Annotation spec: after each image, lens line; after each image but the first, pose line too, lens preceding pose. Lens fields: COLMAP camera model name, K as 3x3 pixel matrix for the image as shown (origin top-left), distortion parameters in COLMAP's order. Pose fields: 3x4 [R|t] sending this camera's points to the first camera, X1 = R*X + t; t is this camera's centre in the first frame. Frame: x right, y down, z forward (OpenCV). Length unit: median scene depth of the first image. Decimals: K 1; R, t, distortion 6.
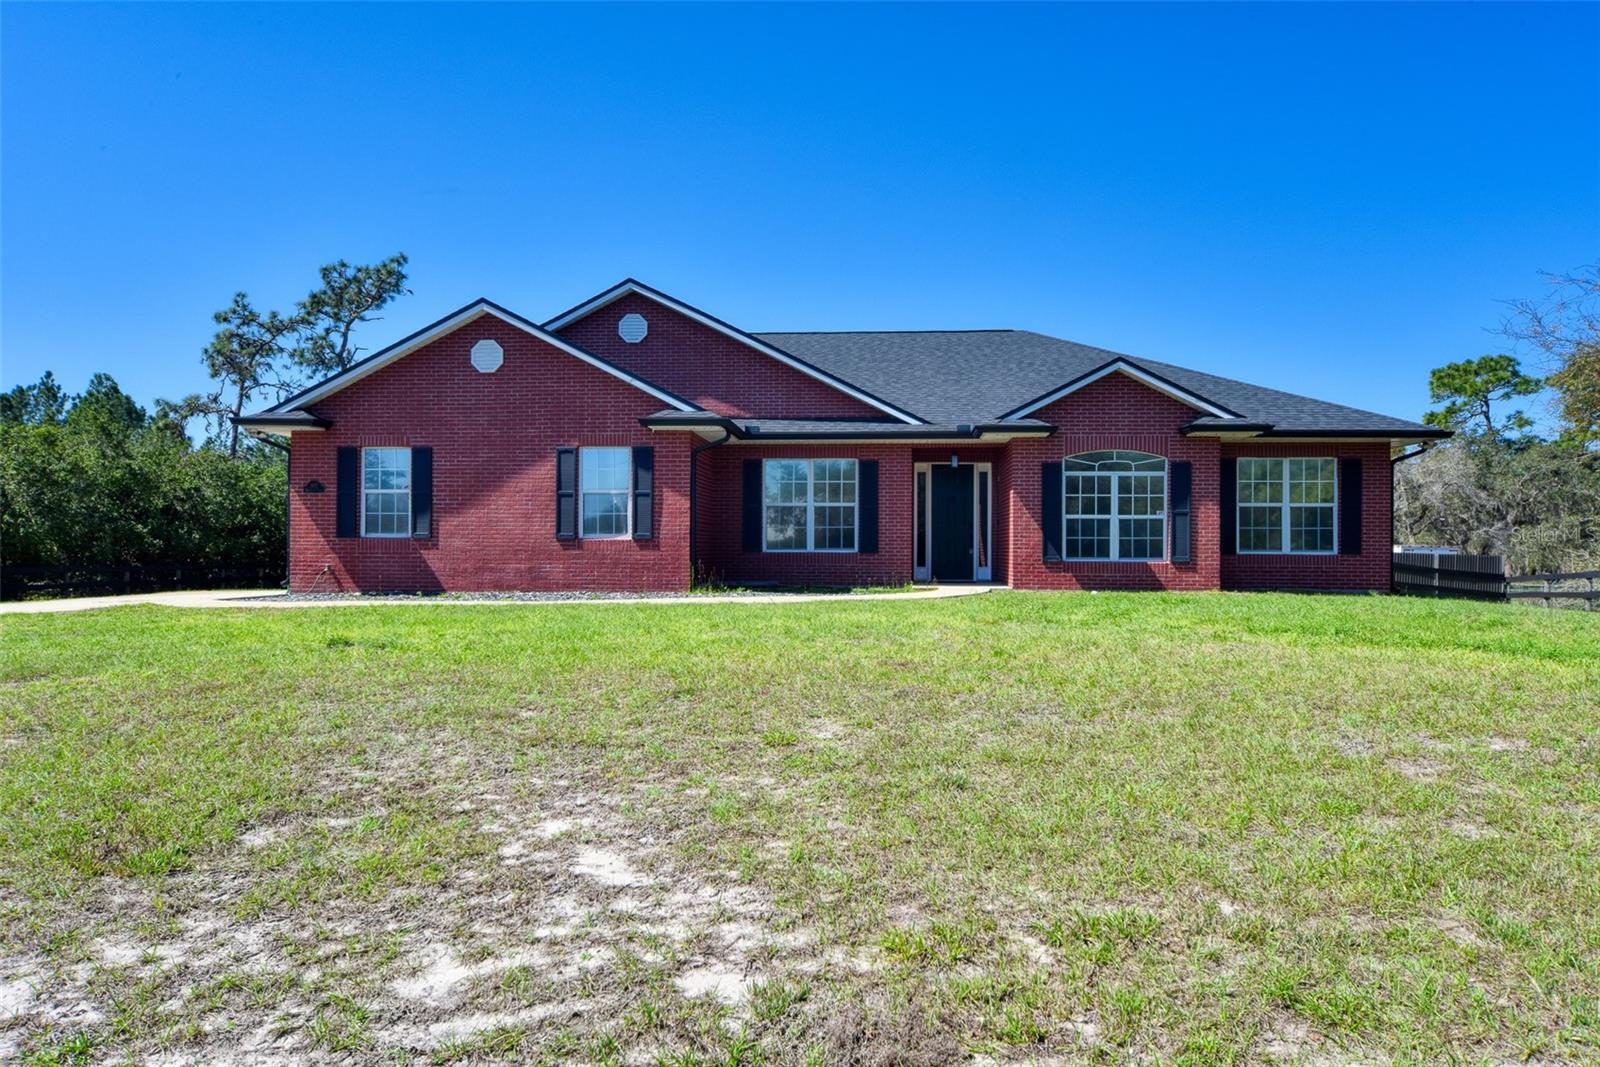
lens RADIAL K [[1037.1, 0, 800.0], [0, 1037.1, 533.5], [0, 0, 1]] dist [0.009792, 0.000717]
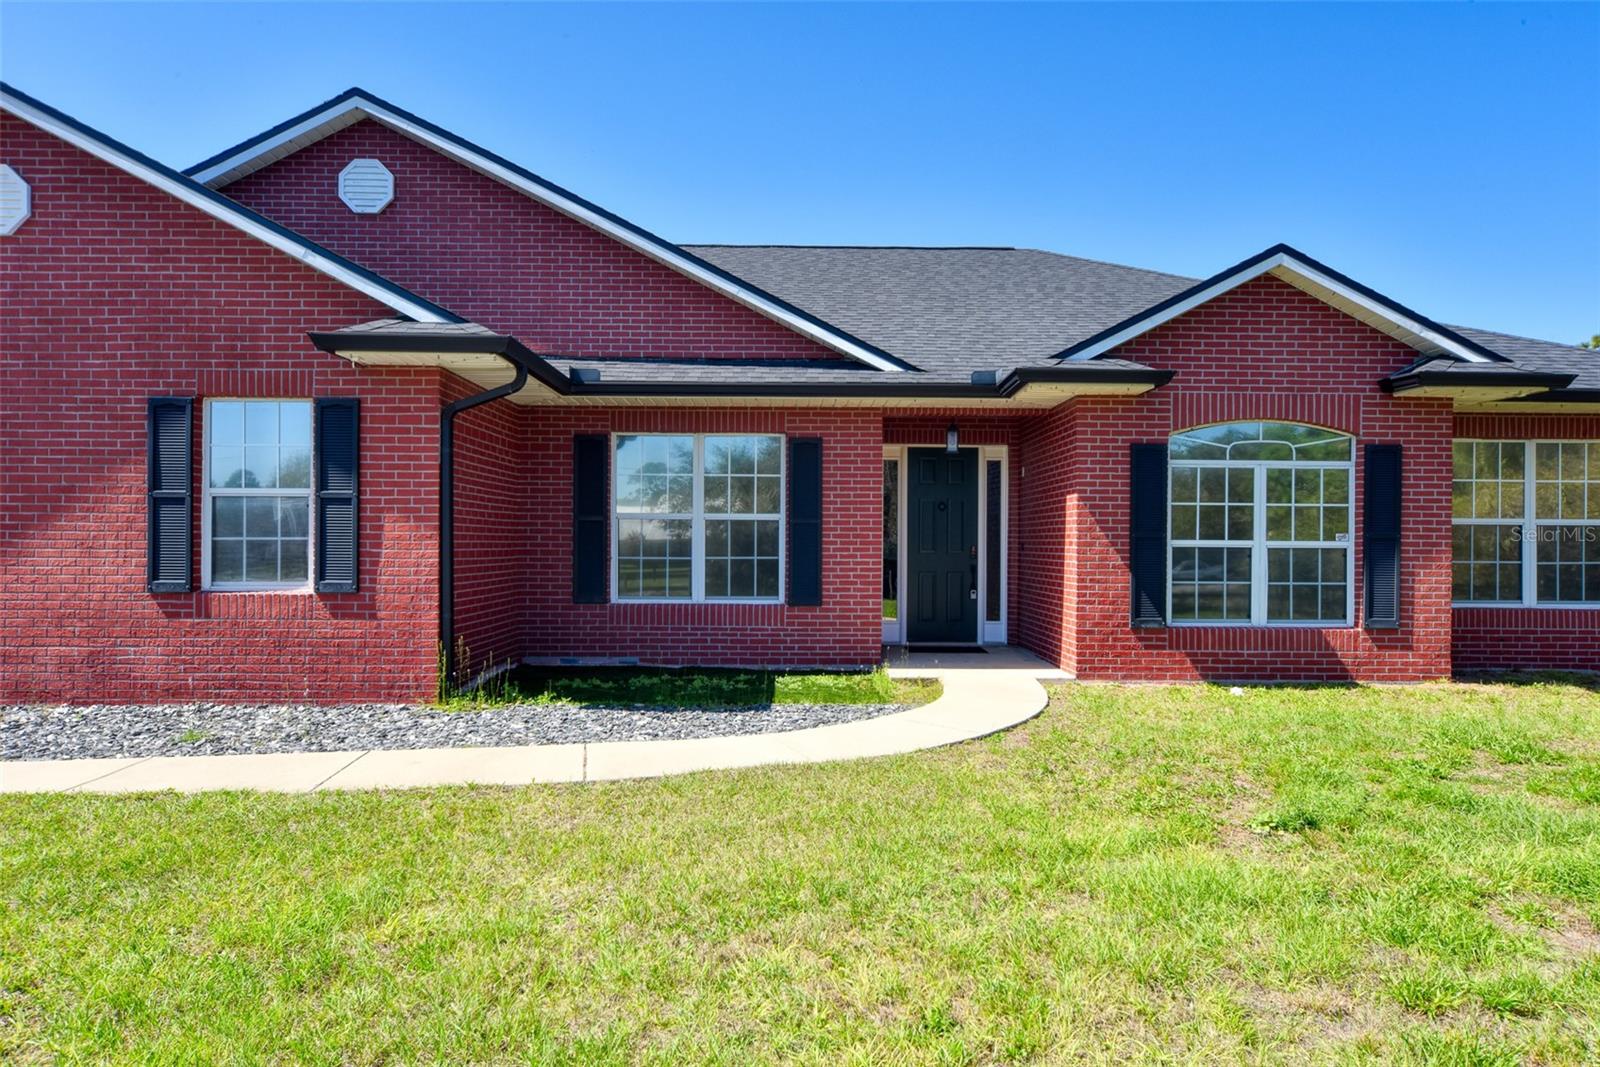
lens RADIAL K [[1037.1, 0, 800.0], [0, 1037.1, 533.5], [0, 0, 1]] dist [0.009792, 0.000717]
pose [[0.996361, 0.002688, 0.085195, 0.018115], [-0.003236, 0.999975, 0.006299, -0.024343], [-0.085176, -0.006552, 0.996344, 0.481333]]
